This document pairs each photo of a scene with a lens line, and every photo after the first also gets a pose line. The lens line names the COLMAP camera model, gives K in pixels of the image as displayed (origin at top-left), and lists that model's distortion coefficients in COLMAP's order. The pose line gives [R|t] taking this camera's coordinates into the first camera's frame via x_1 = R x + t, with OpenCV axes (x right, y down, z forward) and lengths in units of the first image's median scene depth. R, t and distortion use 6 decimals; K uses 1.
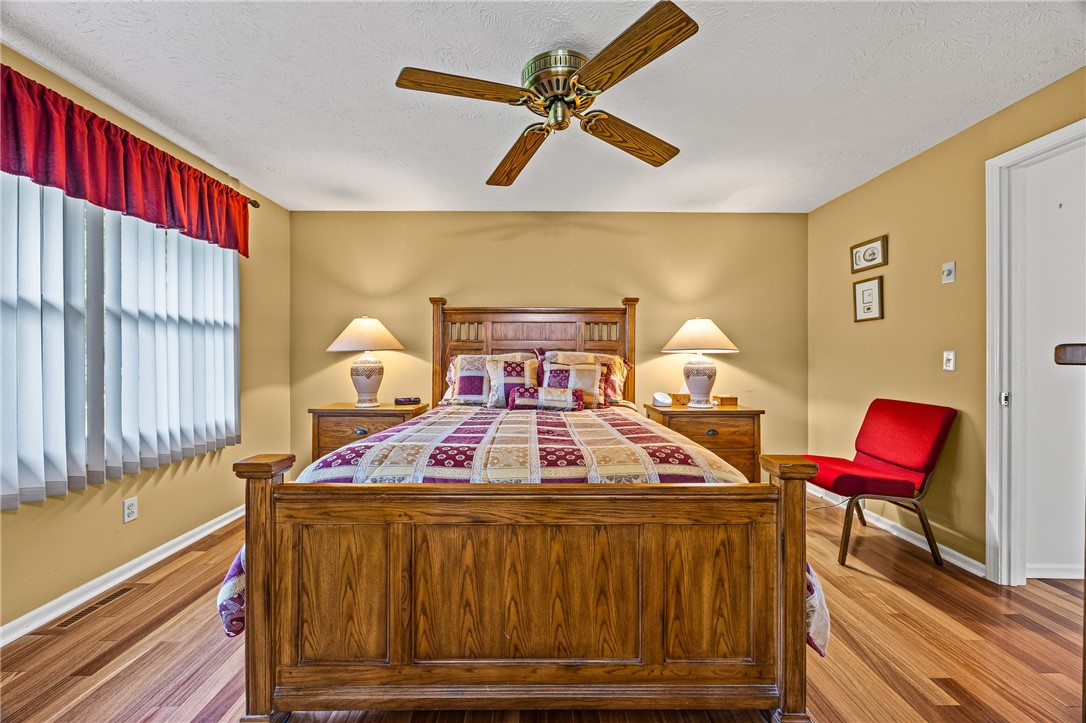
lens RADIAL K [[435.2, 0, 532.2], [0, 435.2, 361.3], [0, 0, 1]] dist [-0.001589, 0.000874]
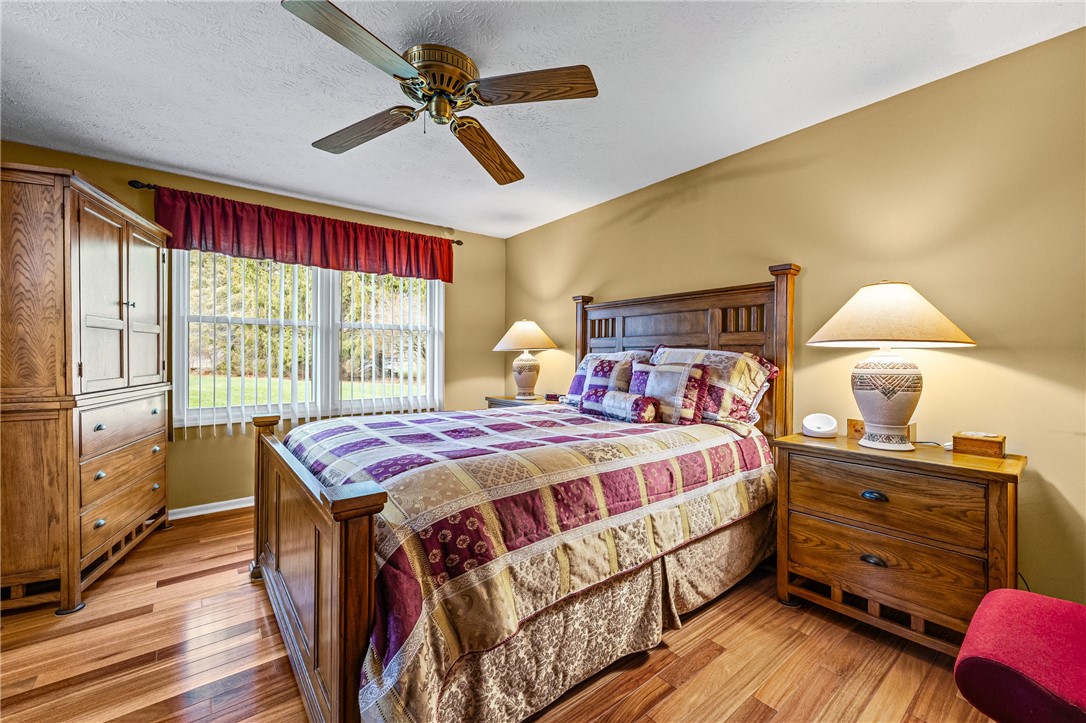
lens RADIAL K [[435.2, 0, 532.2], [0, 435.2, 355.5], [0, 0, 1]] dist [-0.001589, 0.000874]
pose [[0.622022, 0.000727, -0.782999, 0.570636], [-0.003890, 0.999990, -0.002162, -0.007126], [0.782990, 0.004391, 0.622019, 0.333769]]
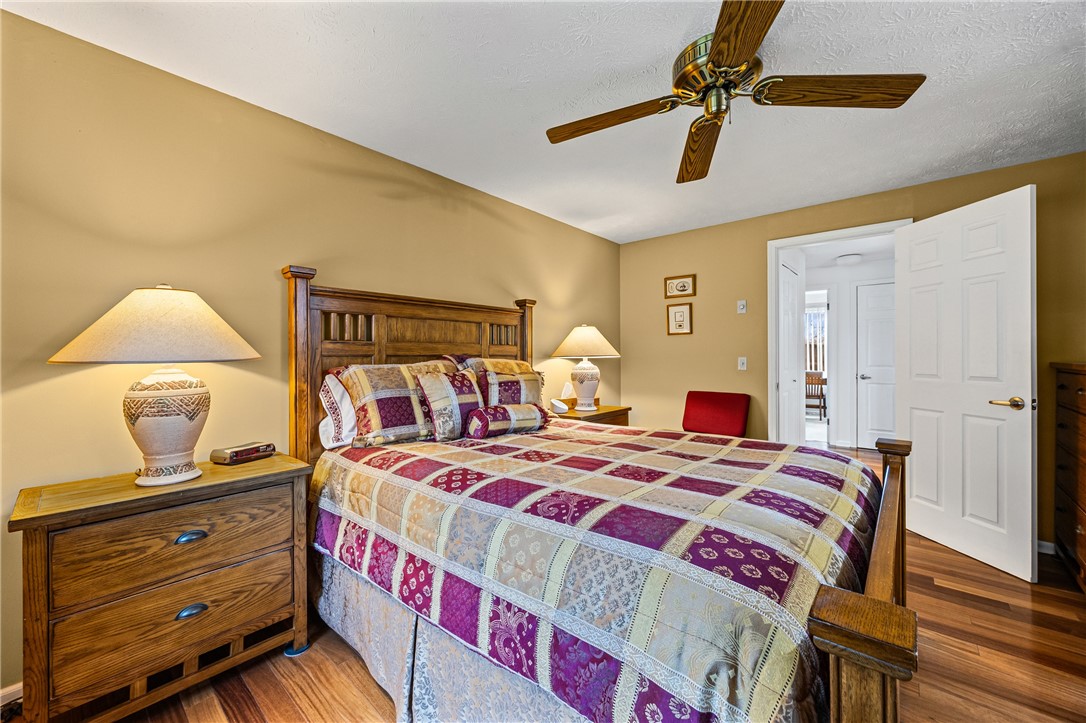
lens RADIAL K [[435.2, 0, 553.1], [0, 435.2, 359.9], [0, 0, 1]] dist [-0.001589, 0.000874]
pose [[0.632468, -0.012444, 0.774486, -0.520852], [0.011841, 0.999909, 0.006396, -0.025009], [-0.774496, 0.005126, 0.632558, 0.420883]]
